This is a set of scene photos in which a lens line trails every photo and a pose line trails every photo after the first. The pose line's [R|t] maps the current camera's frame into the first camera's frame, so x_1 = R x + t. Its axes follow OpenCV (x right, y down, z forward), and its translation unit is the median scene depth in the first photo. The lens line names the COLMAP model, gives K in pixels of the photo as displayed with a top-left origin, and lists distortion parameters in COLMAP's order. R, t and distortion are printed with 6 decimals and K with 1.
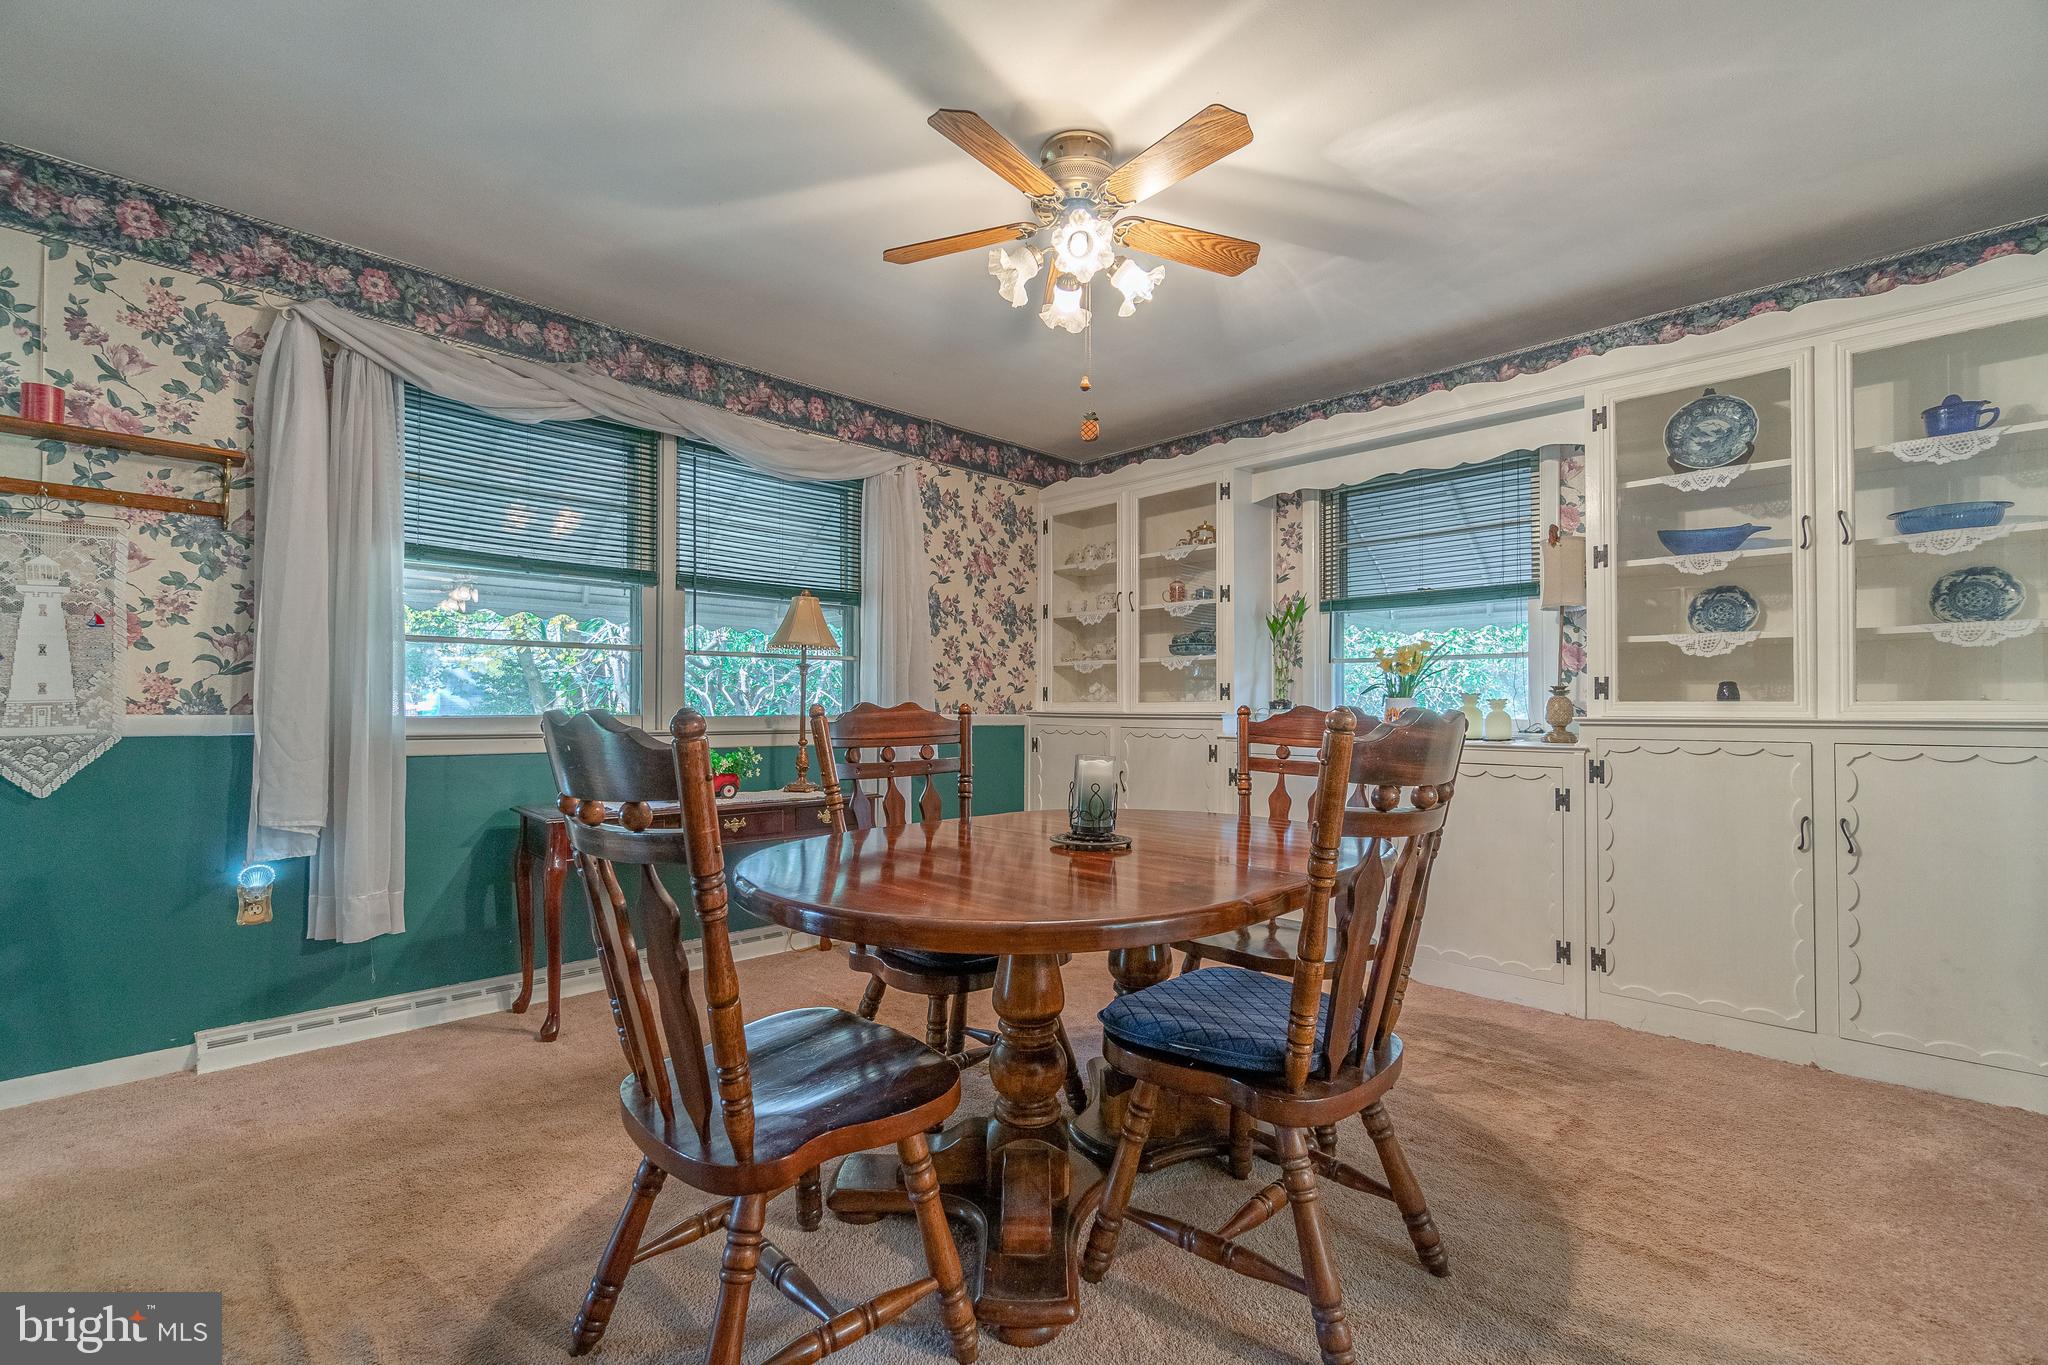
lens RADIAL K [[889.4, 0, 1019.1], [0, 889.4, 693.4], [0, 0, 1]] dist [-0.002095, -0.000187]
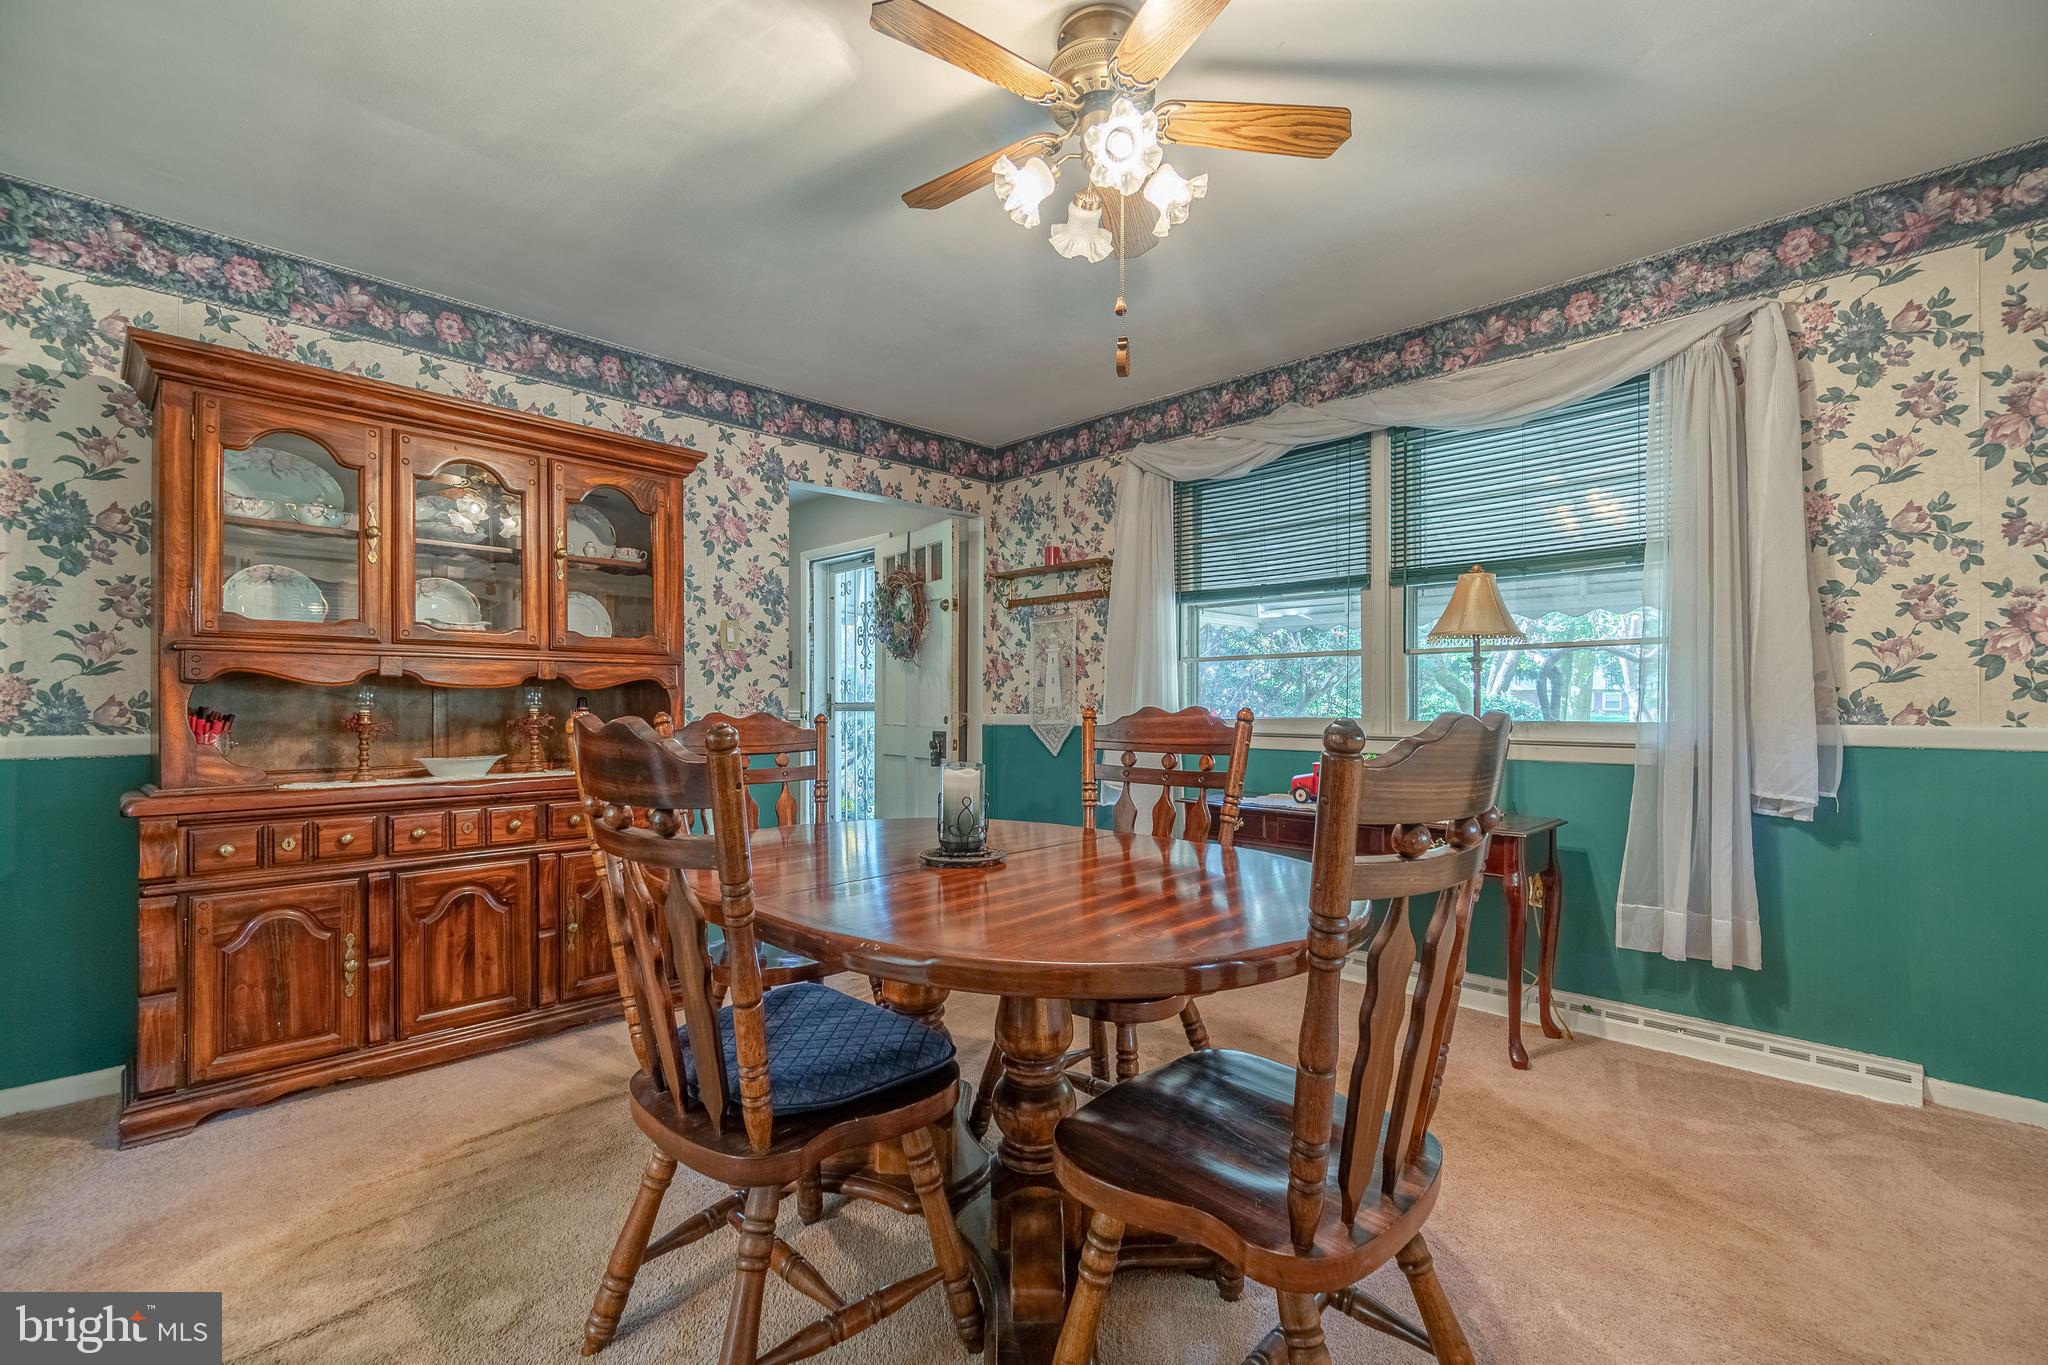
lens RADIAL K [[889.4, 0, 1019.1], [0, 889.4, 693.4], [0, 0, 1]] dist [-0.002095, -0.000187]
pose [[0.006582, -0.015765, -0.999854, 0.799003], [0.014934, 0.999766, -0.015665, 0.008355], [0.999867, -0.014829, 0.006816, 0.832870]]
